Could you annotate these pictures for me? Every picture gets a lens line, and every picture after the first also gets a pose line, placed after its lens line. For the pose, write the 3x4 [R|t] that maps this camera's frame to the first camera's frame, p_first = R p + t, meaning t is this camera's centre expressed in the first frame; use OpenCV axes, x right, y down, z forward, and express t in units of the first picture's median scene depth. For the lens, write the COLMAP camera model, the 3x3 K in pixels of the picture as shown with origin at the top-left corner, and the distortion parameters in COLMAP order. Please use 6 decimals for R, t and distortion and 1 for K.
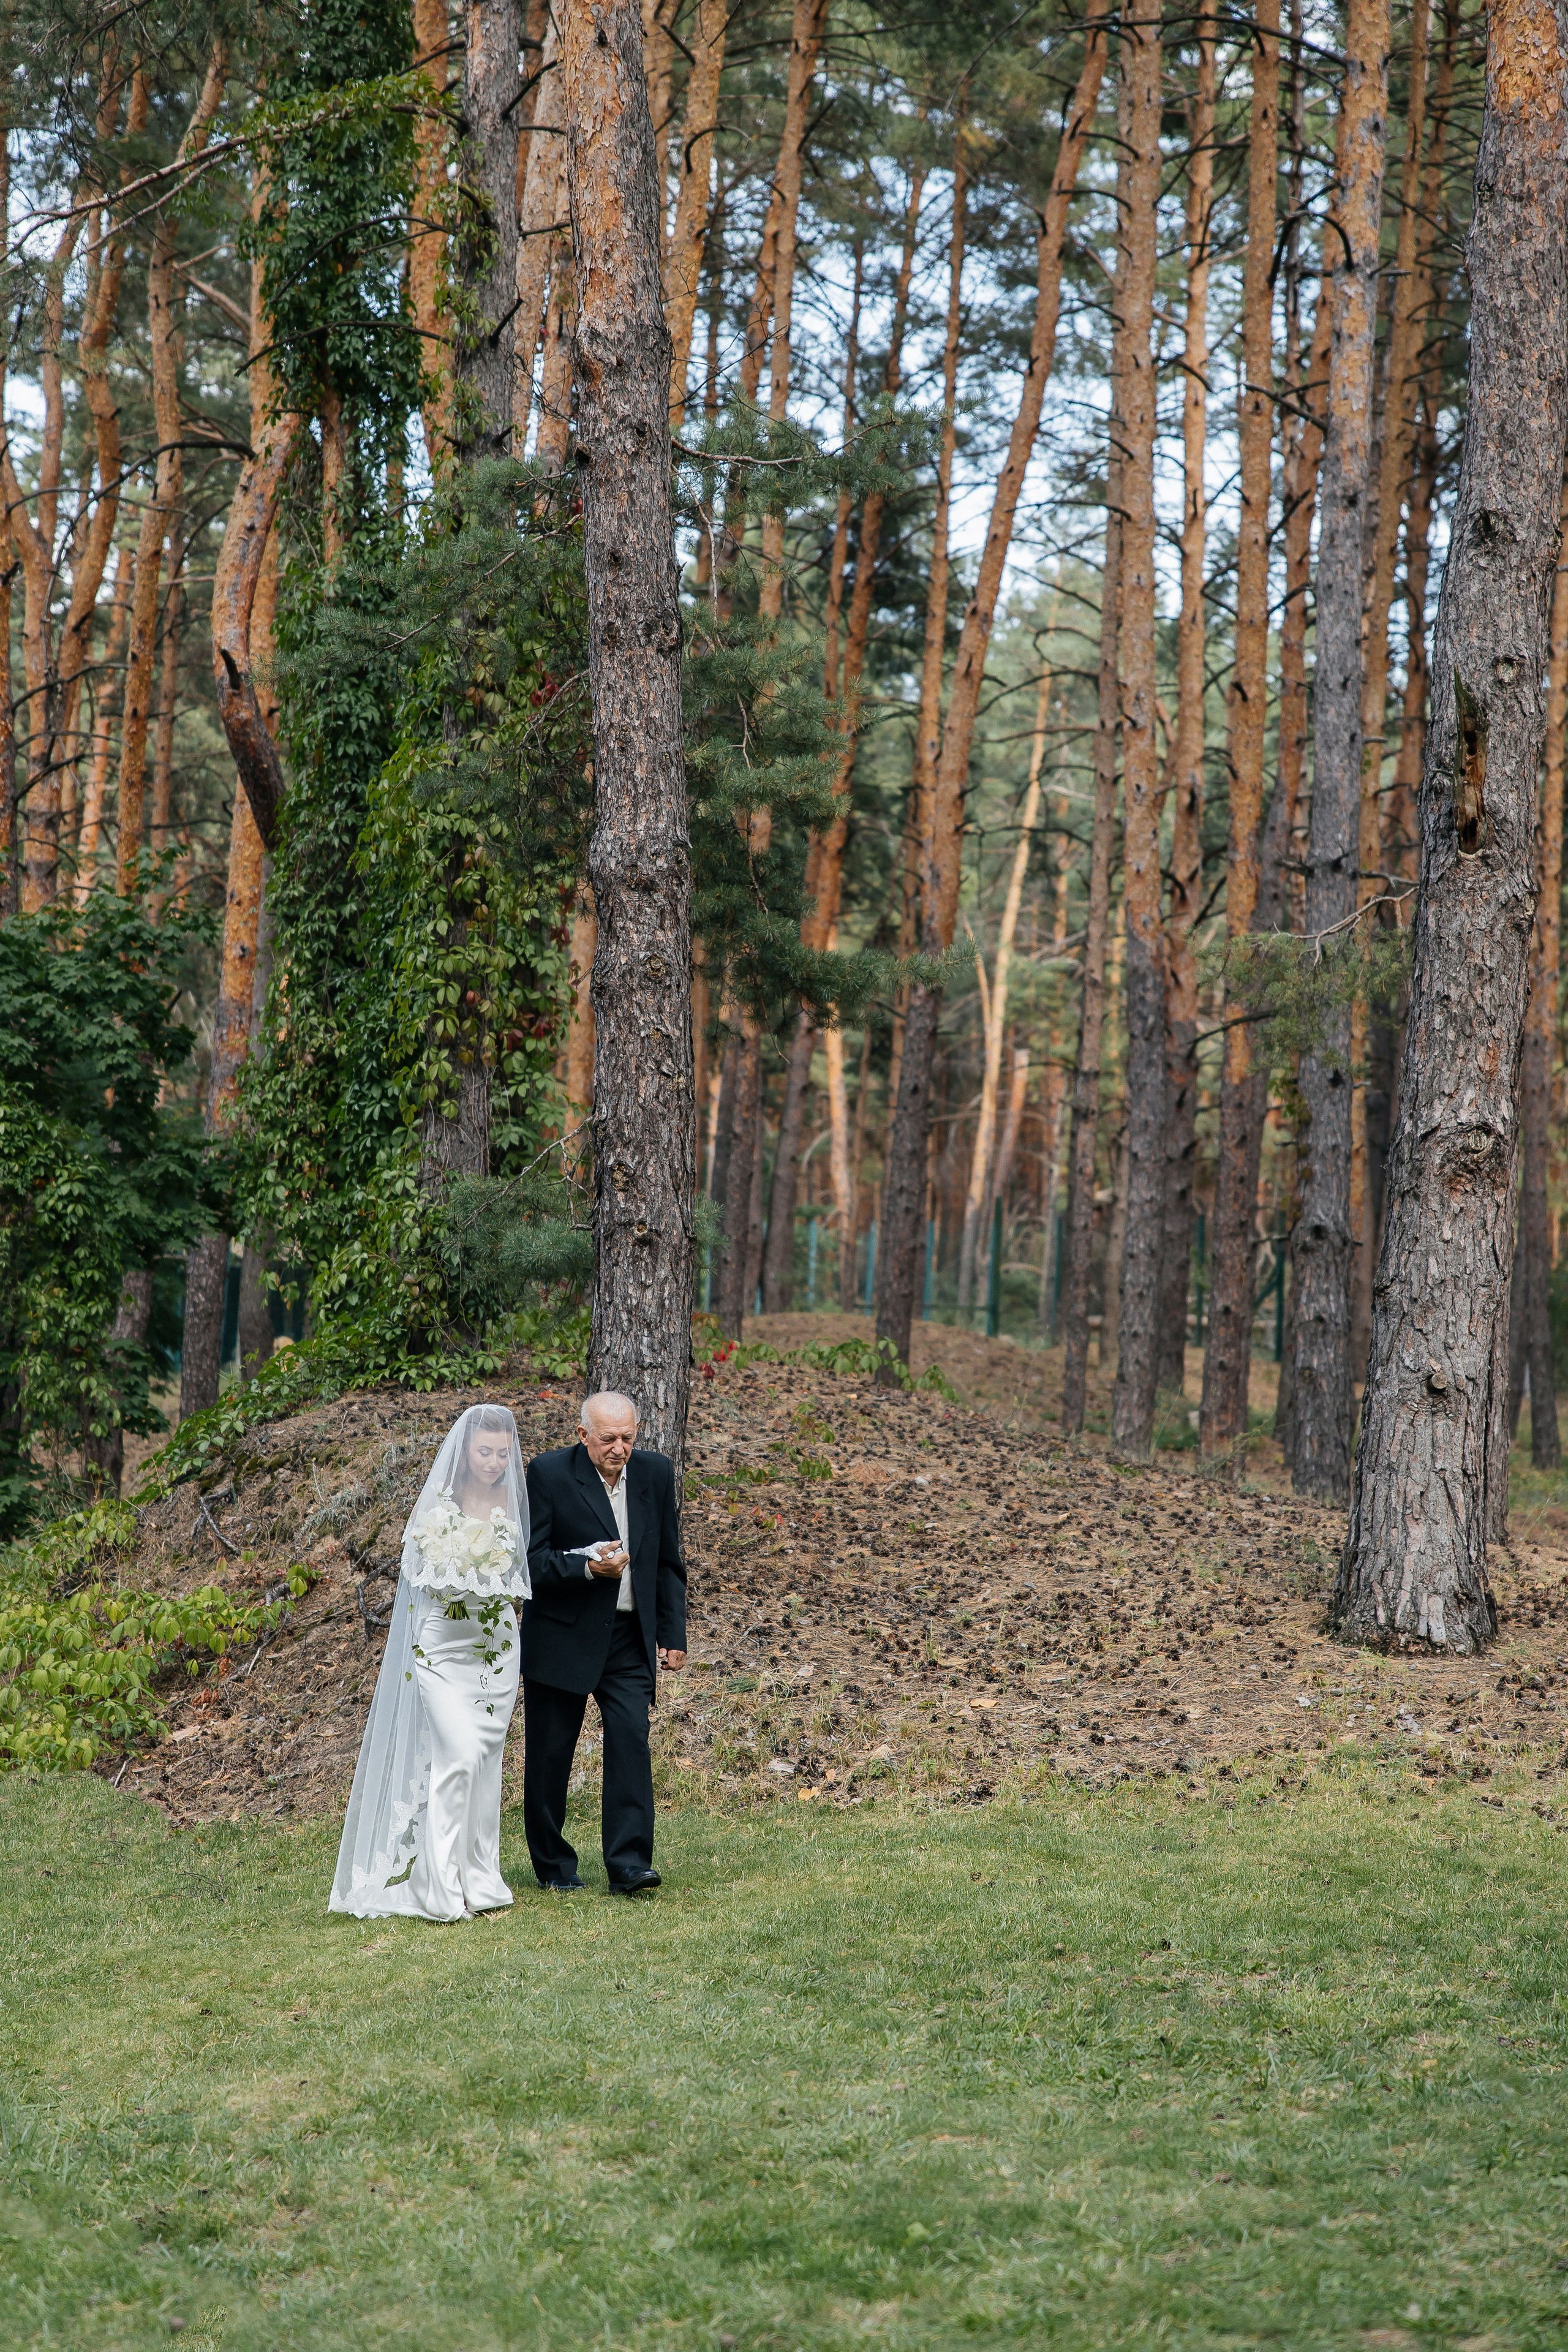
lens RADIAL K [[4622.8, 0, 749.7], [0, 4622.8, 1181.2], [0, 0, 1]] dist [0.019813, 0.175603]
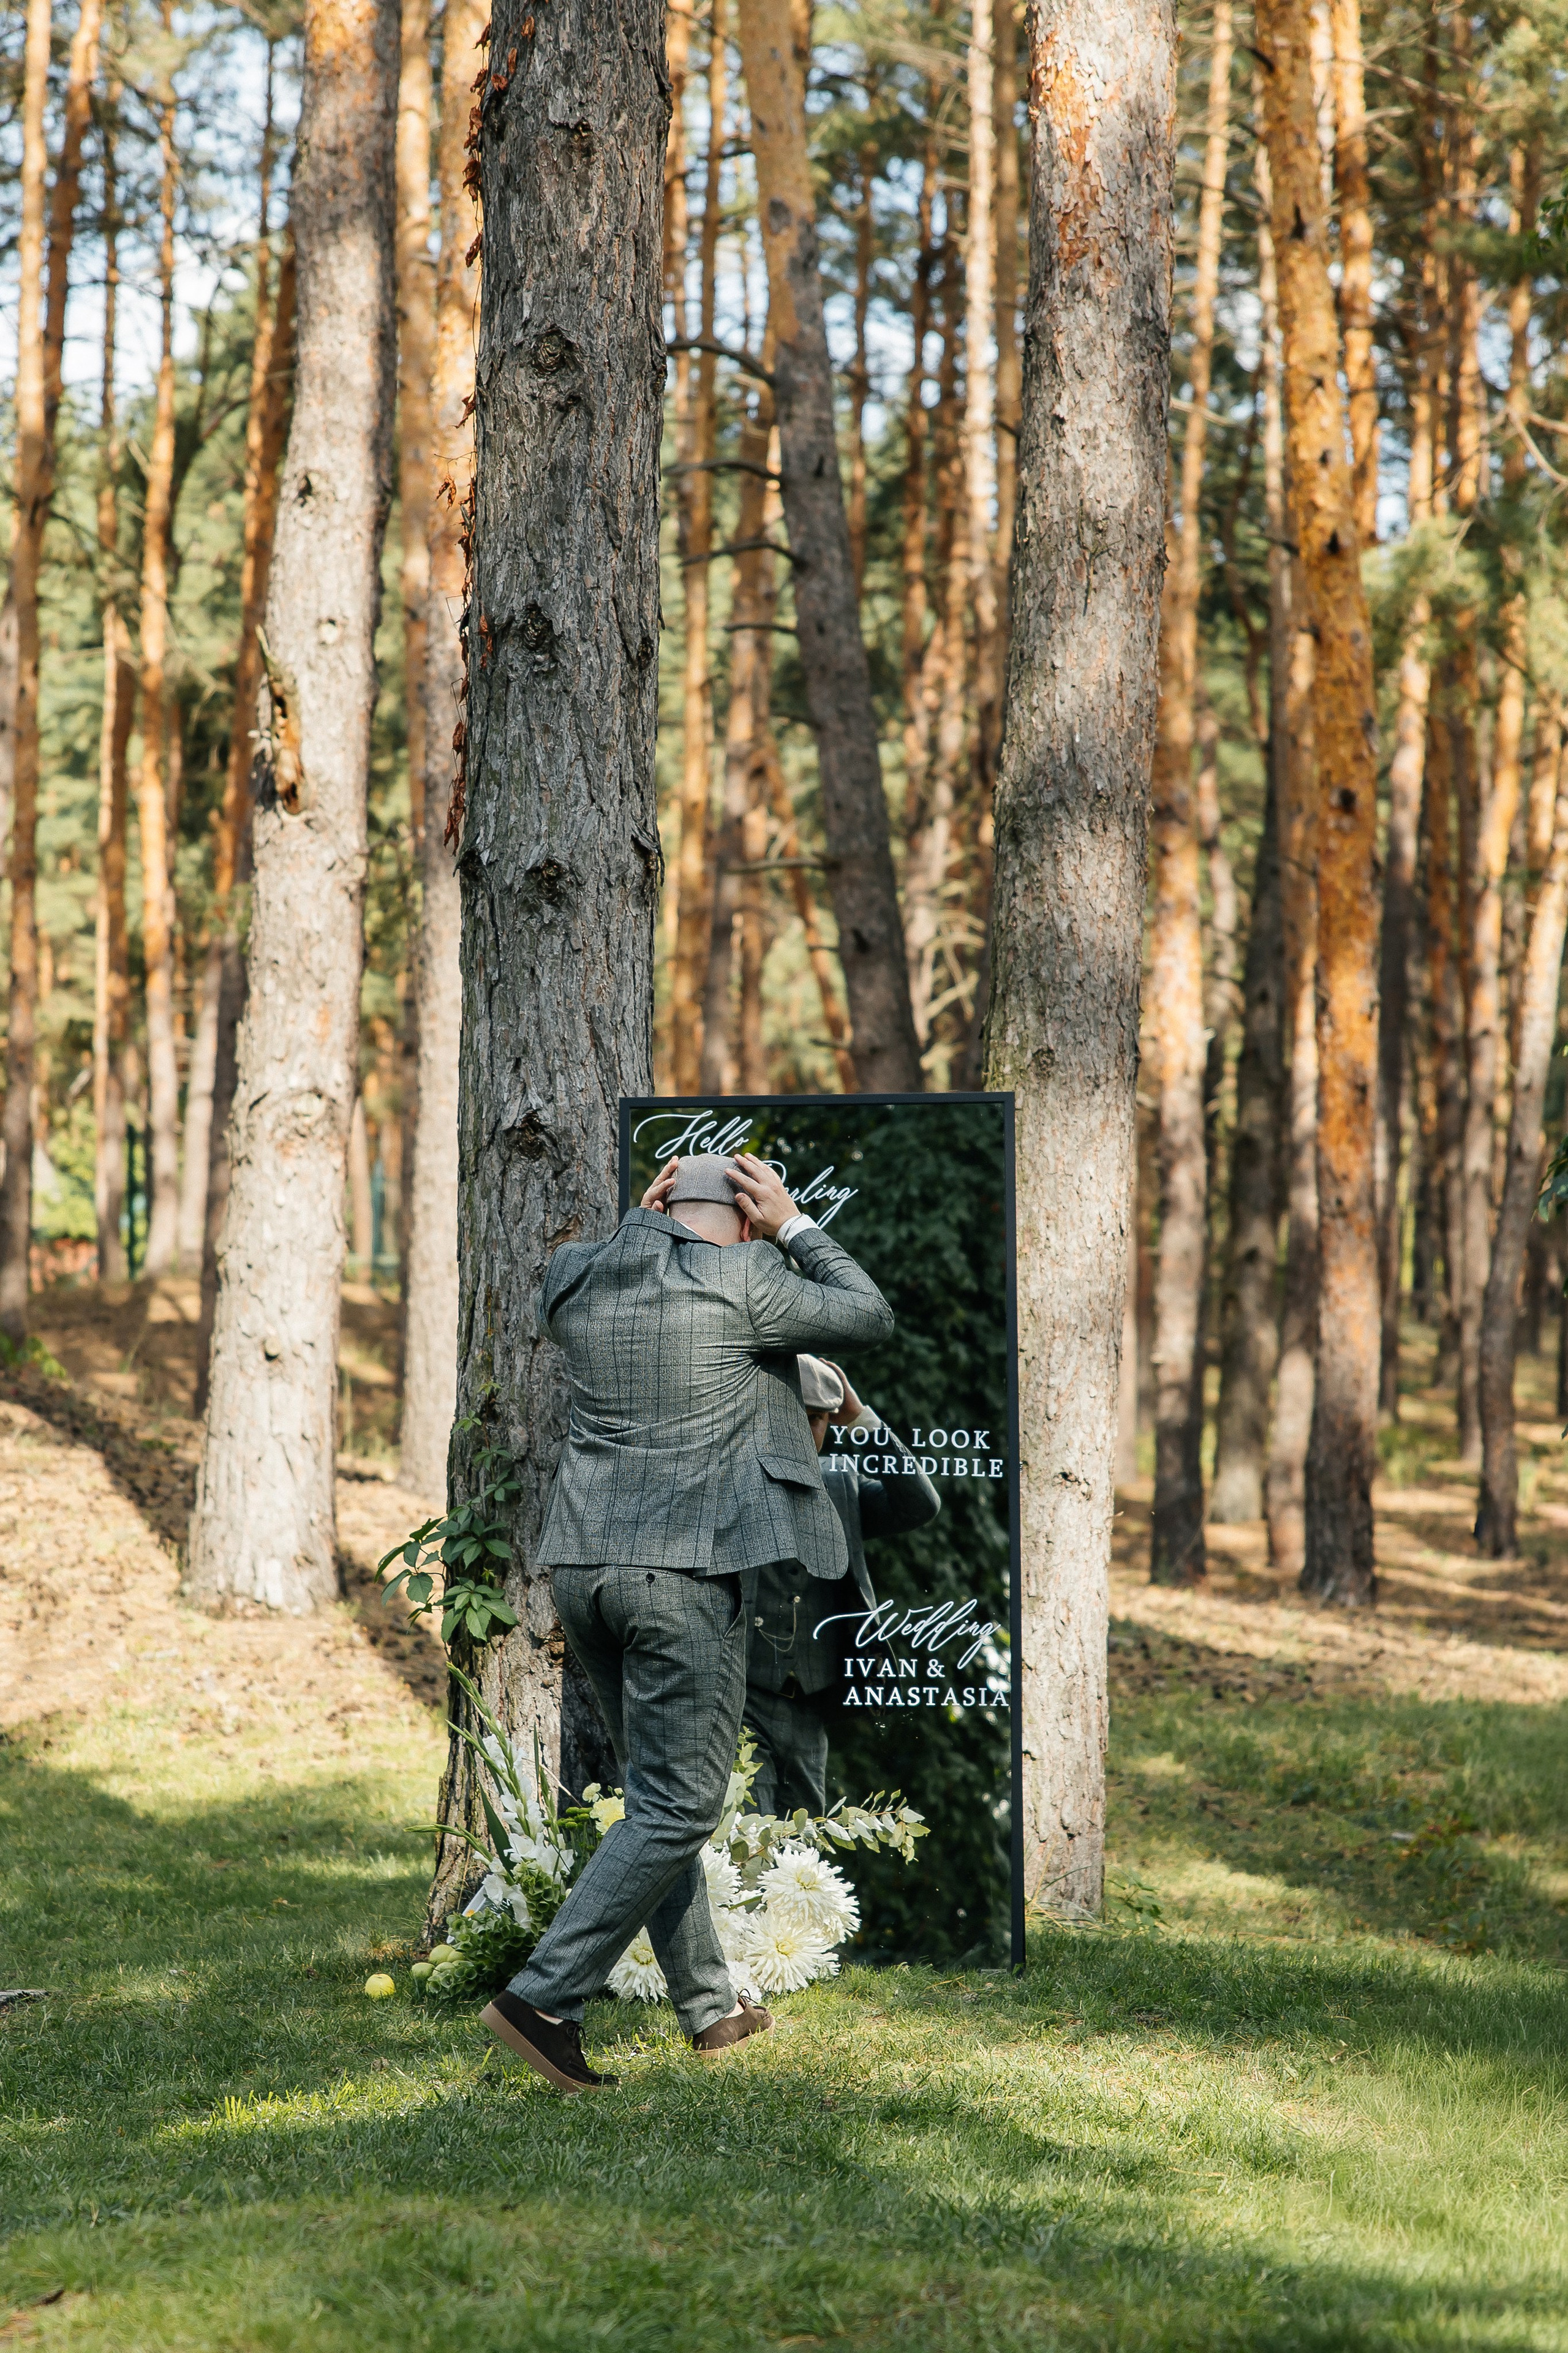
lens RADIAL K [[5753.7, 0, 780.0], [0, 5753.7, 1302.4], [0, 0, 1]] dist [0.024845, 0.479294]
pose [[0.998825, -0.026840, 0.040348, 0.208024], [0.025358, 0.999001, 0.036790, -0.009276], [-0.041295, -0.035723, 0.998508, -0.248225]]
